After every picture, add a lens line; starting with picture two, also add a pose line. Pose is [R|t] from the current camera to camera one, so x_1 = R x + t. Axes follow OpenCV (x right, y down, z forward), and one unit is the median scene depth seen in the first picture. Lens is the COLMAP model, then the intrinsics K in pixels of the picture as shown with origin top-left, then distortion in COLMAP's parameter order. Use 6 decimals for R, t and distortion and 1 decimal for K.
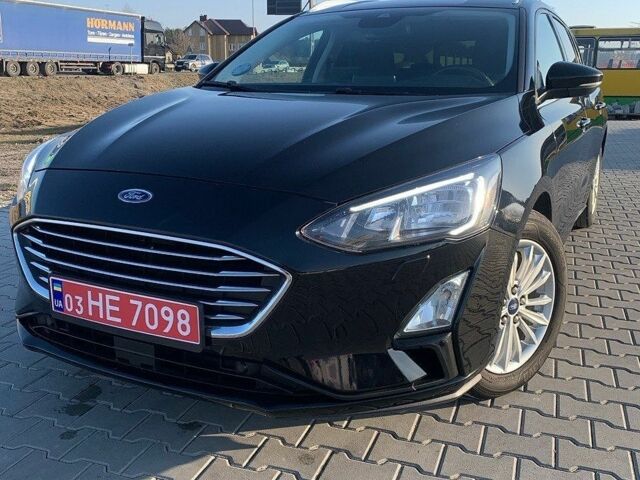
lens RADIAL K [[556.2, 0, 319.8], [0, 556.2, 238.5], [0, 0, 1]] dist [0.158433, -0.021178]
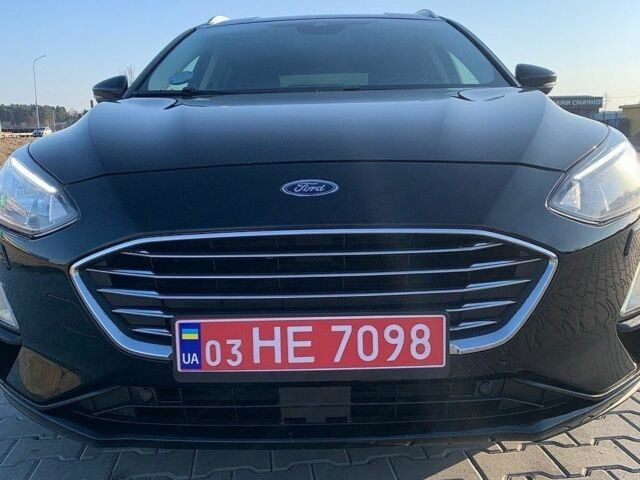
lens RADIAL K [[556.2, 0, 319.6], [0, 556.2, 236.6], [0, 0, 1]] dist [0.158433, -0.021178]
pose [[0.899585, -0.102587, 0.424525, -0.629984], [0.139922, 0.988484, -0.057631, 0.032115], [-0.413724, 0.111244, 0.903580, 0.336798]]
